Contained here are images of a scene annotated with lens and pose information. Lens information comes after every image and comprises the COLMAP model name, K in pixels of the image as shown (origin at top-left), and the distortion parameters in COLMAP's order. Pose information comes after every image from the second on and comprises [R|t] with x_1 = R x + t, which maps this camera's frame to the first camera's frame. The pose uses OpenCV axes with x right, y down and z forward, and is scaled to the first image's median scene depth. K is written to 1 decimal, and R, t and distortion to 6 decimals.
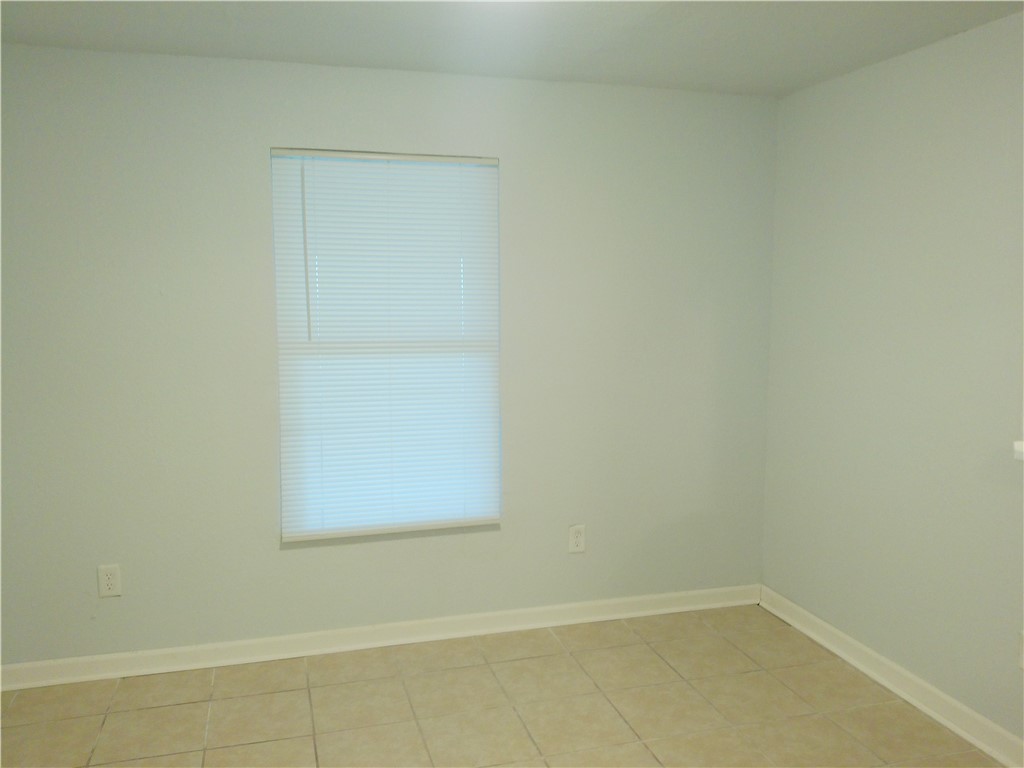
lens RADIAL K [[833.8, 0, 515.1], [0, 833.8, 381.2], [0, 0, 1]] dist [0.106243, -0.204731]
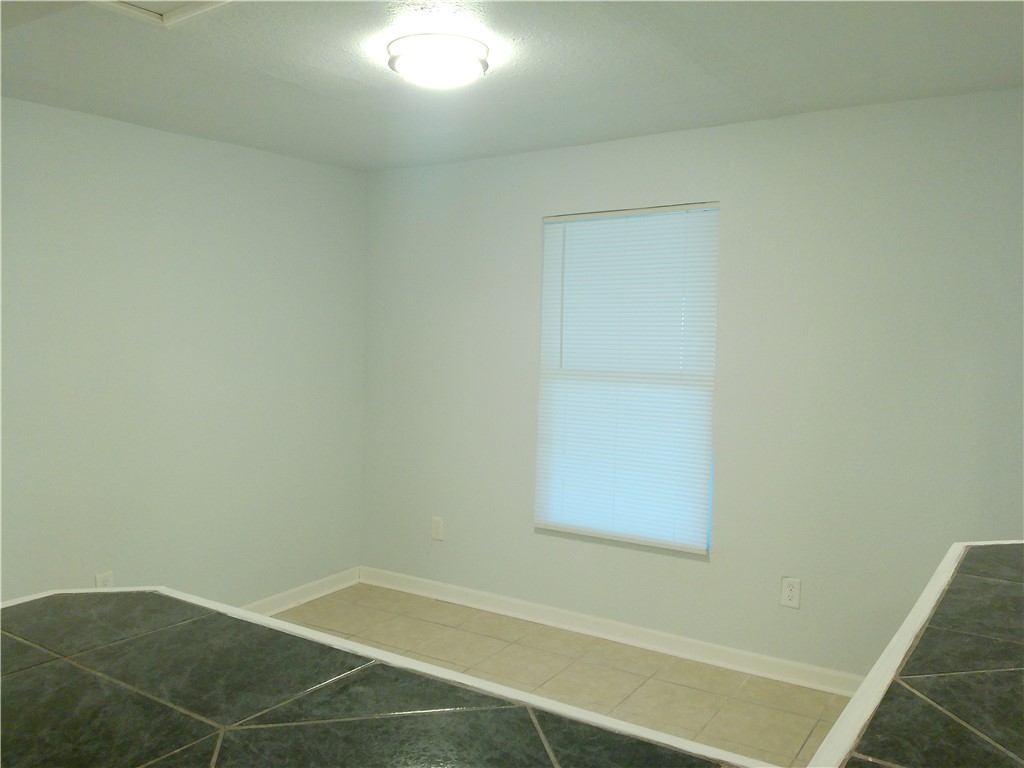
lens RADIAL K [[833.8, 0, 515.1], [0, 833.8, 381.2], [0, 0, 1]] dist [0.106243, -0.204731]
pose [[0.643880, 0.052305, -0.763336, 0.625507], [-0.082096, 0.996624, -0.000958, -0.021972], [0.760709, 0.063284, 0.646001, 0.151546]]
